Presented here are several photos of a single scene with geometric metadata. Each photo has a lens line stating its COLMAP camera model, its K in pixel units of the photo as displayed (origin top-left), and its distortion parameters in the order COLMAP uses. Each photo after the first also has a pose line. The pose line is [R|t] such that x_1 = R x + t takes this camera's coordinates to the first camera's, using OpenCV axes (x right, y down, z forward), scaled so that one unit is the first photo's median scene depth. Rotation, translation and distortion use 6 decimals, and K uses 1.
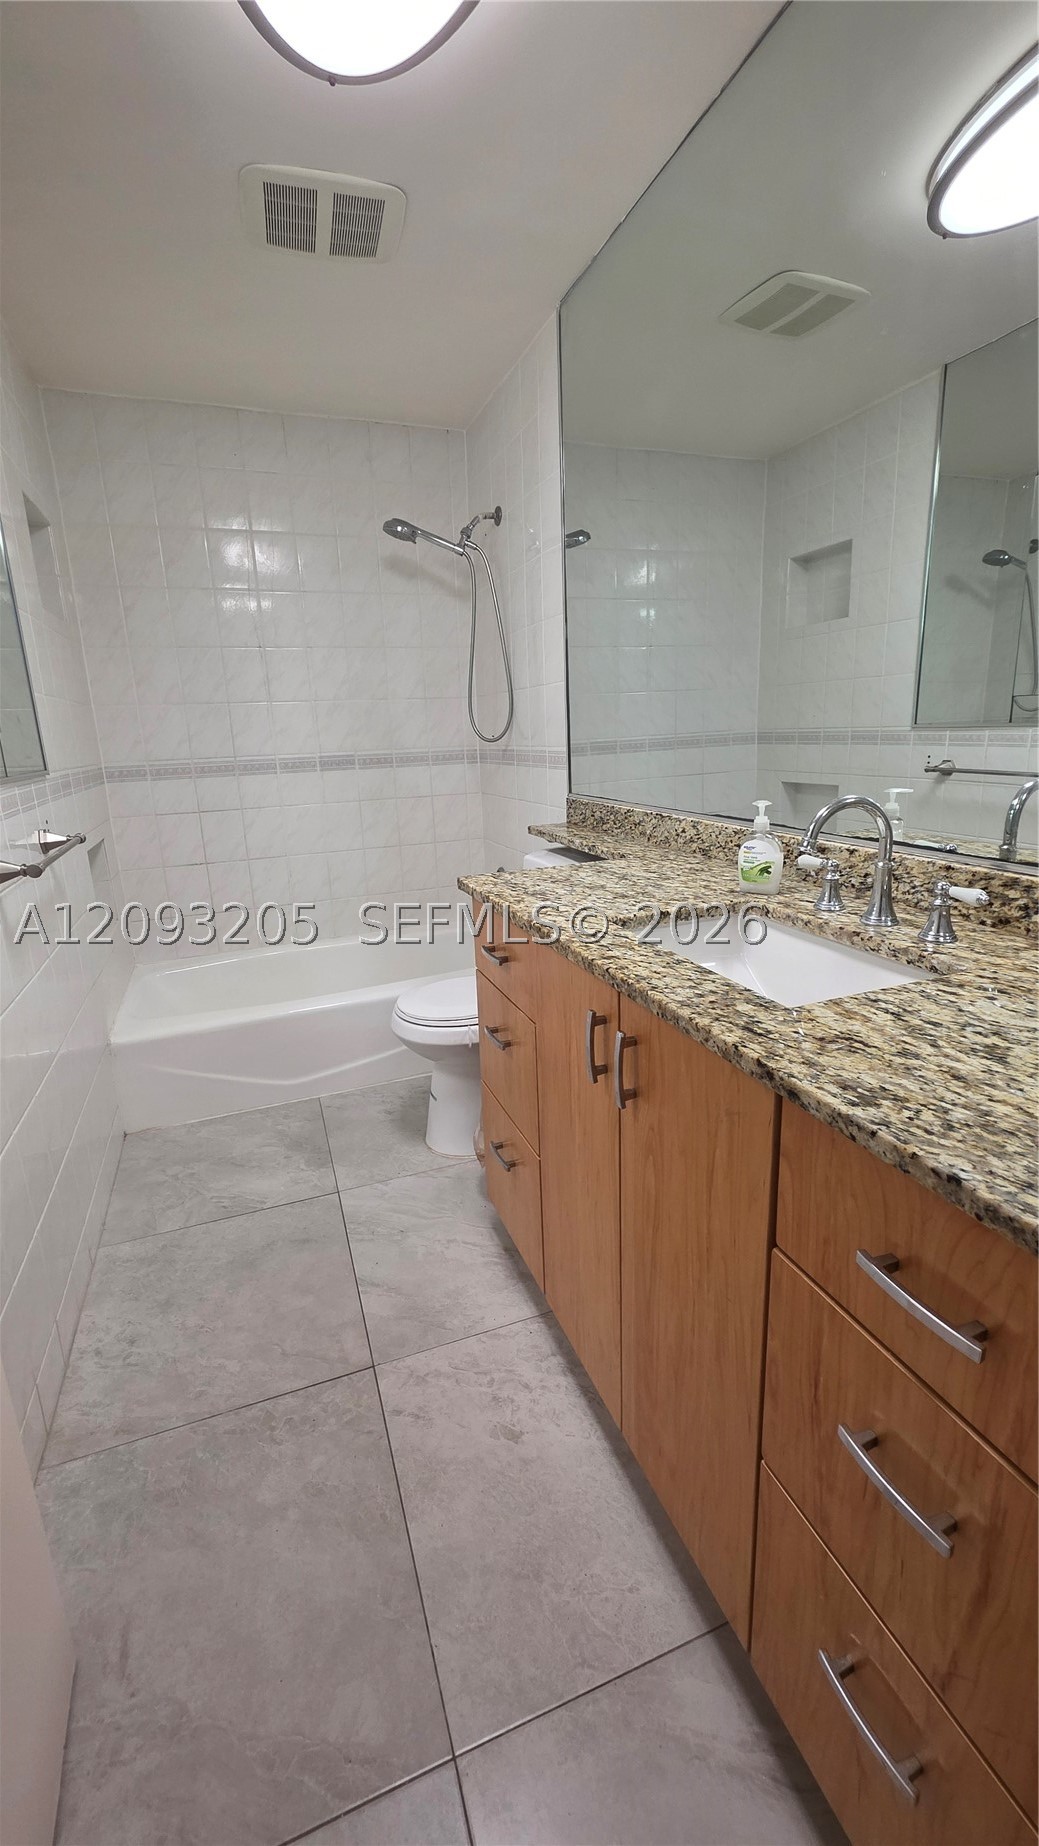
lens RADIAL K [[745.6, 0, 517.2], [0, 745.6, 919.5], [0, 0, 1]] dist [-0.005665, 0.003446]
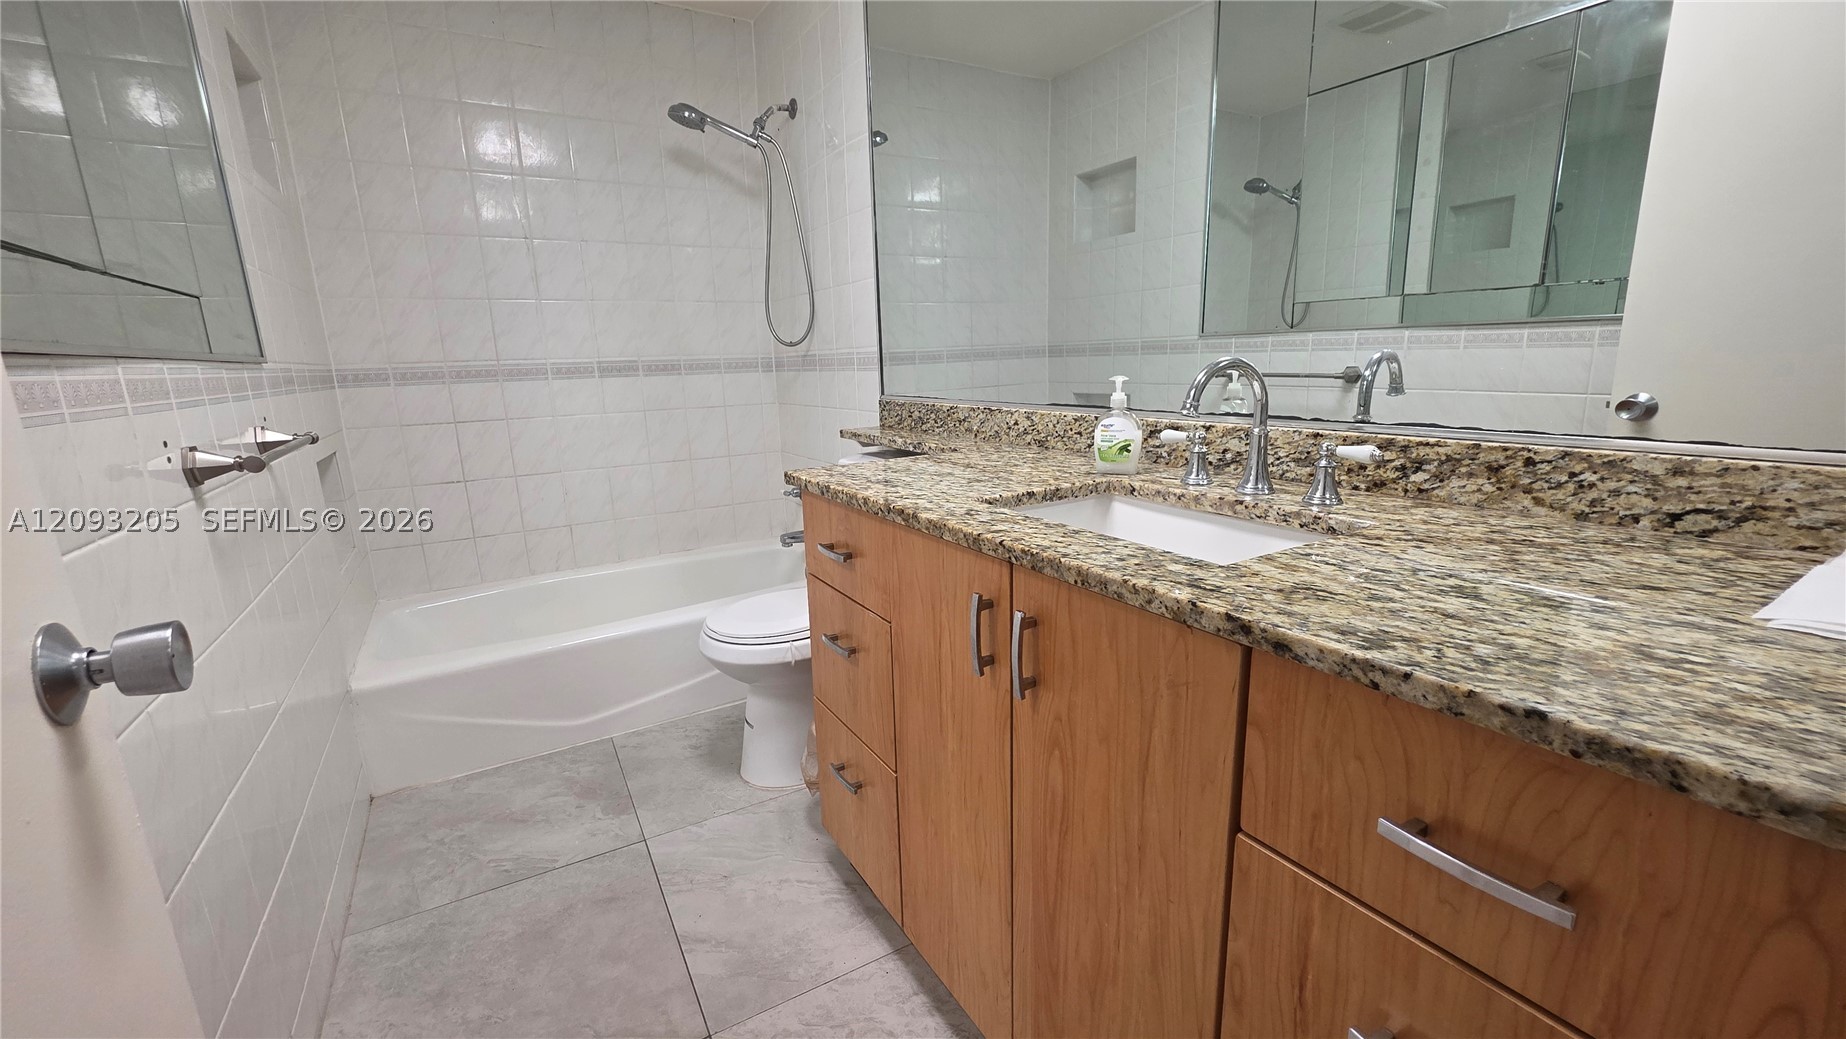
lens RADIAL K [[745.6, 0, 918.2], [0, 745.6, 528.6], [0, 0, 1]] dist [-0.005665, 0.003446]
pose [[0.985134, -0.030661, 0.169027, -0.068899], [0.035648, 0.999012, -0.026548, 0.038962], [-0.168045, 0.032179, 0.985254, 0.079159]]
